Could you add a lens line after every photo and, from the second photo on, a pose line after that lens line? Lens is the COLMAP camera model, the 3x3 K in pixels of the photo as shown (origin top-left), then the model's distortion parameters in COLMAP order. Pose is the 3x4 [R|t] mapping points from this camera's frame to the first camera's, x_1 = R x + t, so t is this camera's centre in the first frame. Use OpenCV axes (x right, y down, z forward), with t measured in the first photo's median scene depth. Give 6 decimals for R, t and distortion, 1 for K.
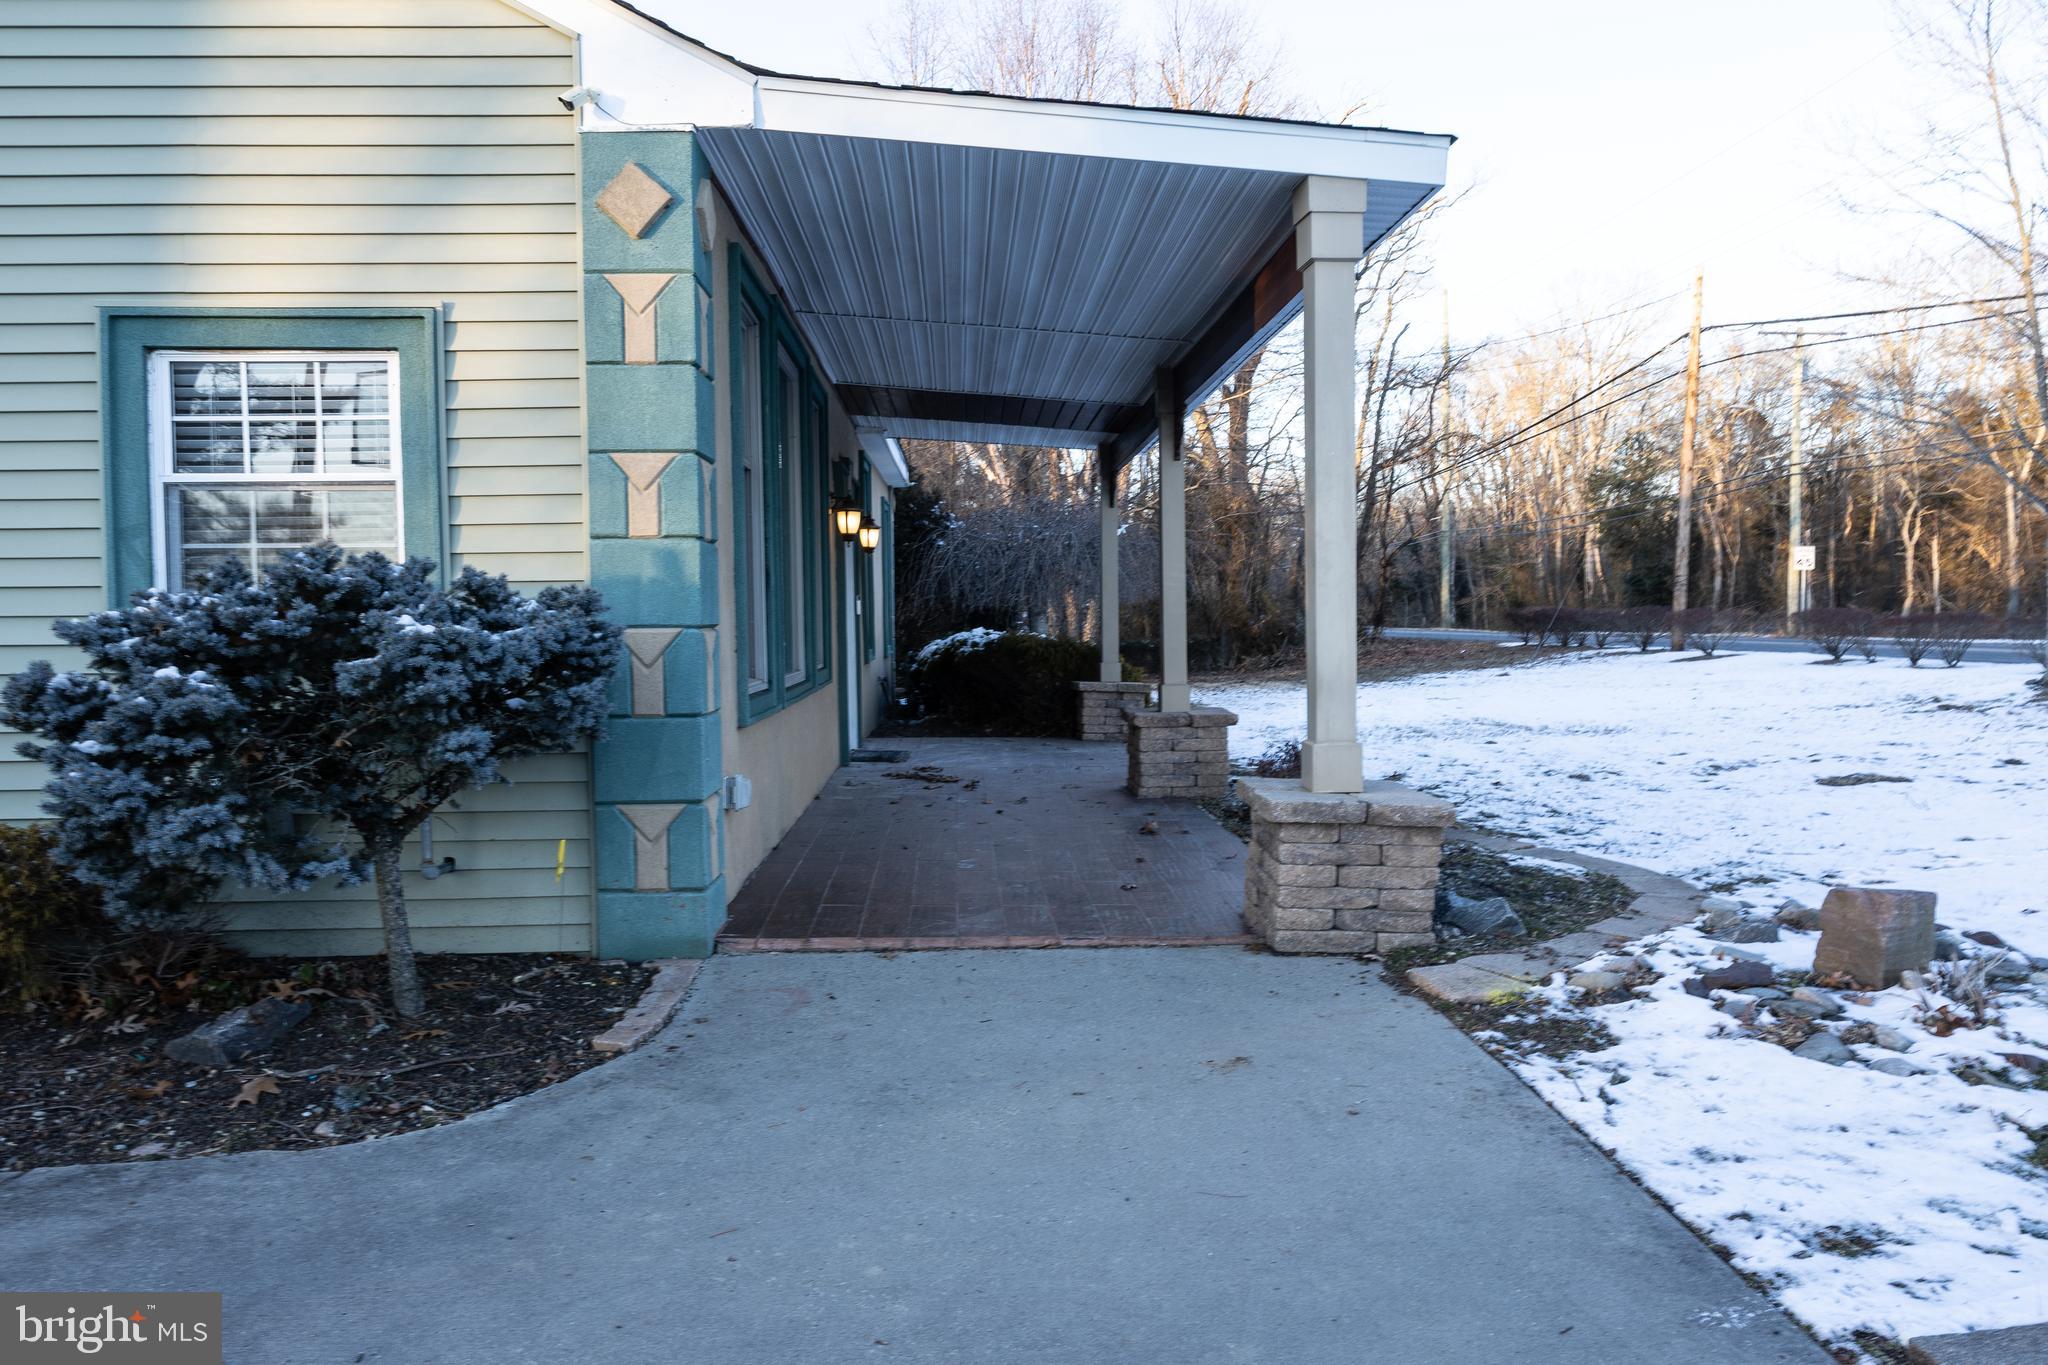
lens RADIAL K [[1369.0, 0, 1023.7], [0, 1369.0, 681.6], [0, 0, 1]] dist [-0.003846, 0.002647]
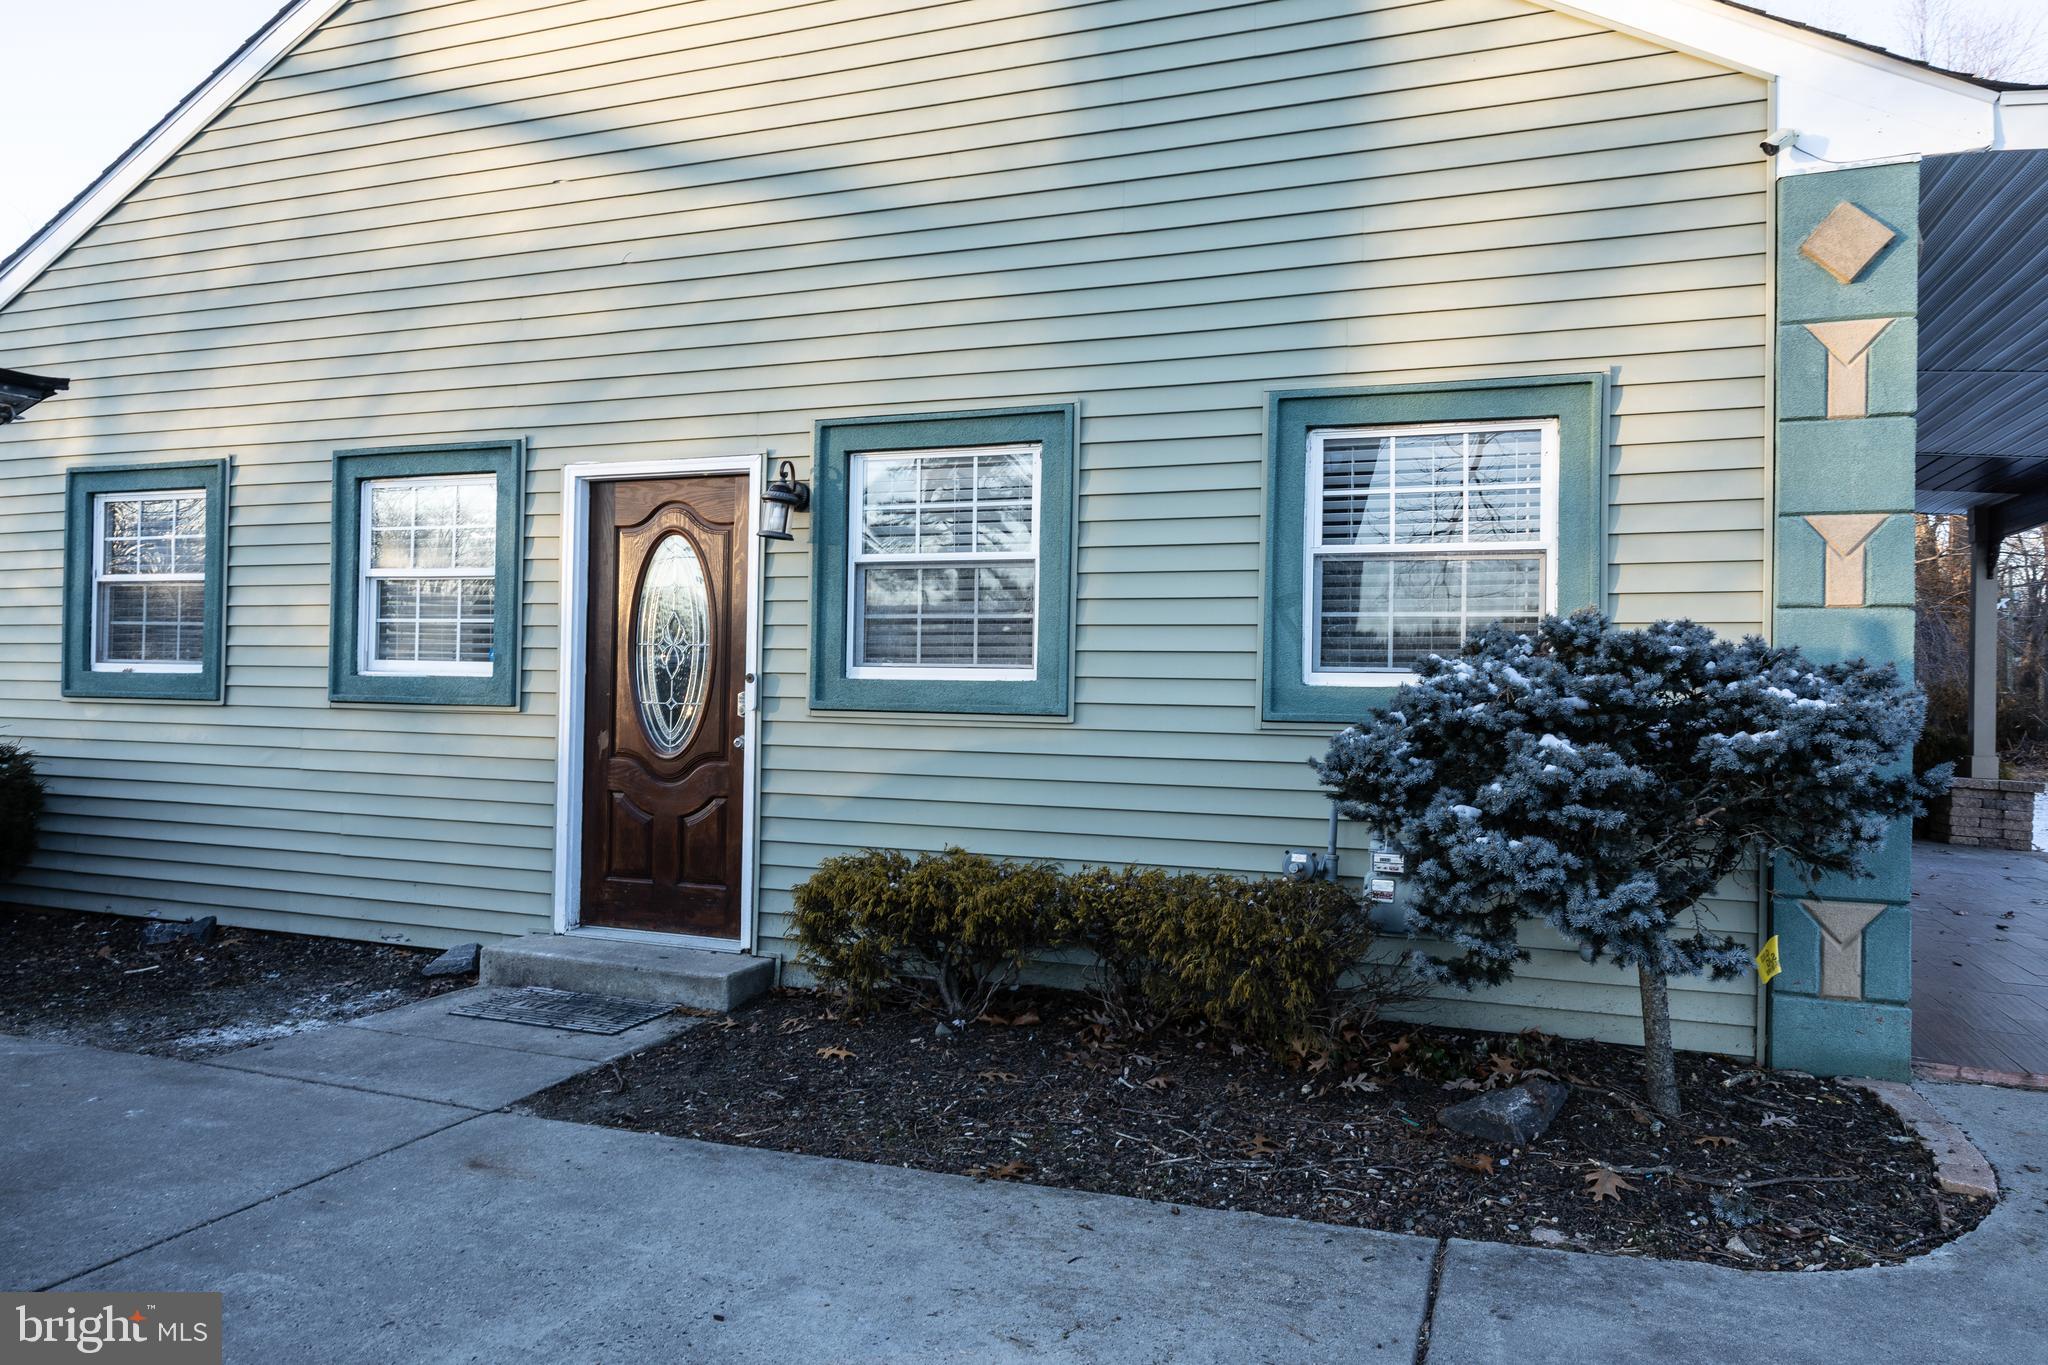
lens RADIAL K [[1369.0, 0, 1157.7], [0, 1369.0, 684.8], [0, 0, 1]] dist [-0.003846, 0.002647]
pose [[0.923928, 0.023722, -0.381831, -0.353336], [-0.043616, 0.998100, -0.043529, 0.005896], [0.380072, 0.056872, 0.923207, -0.010190]]
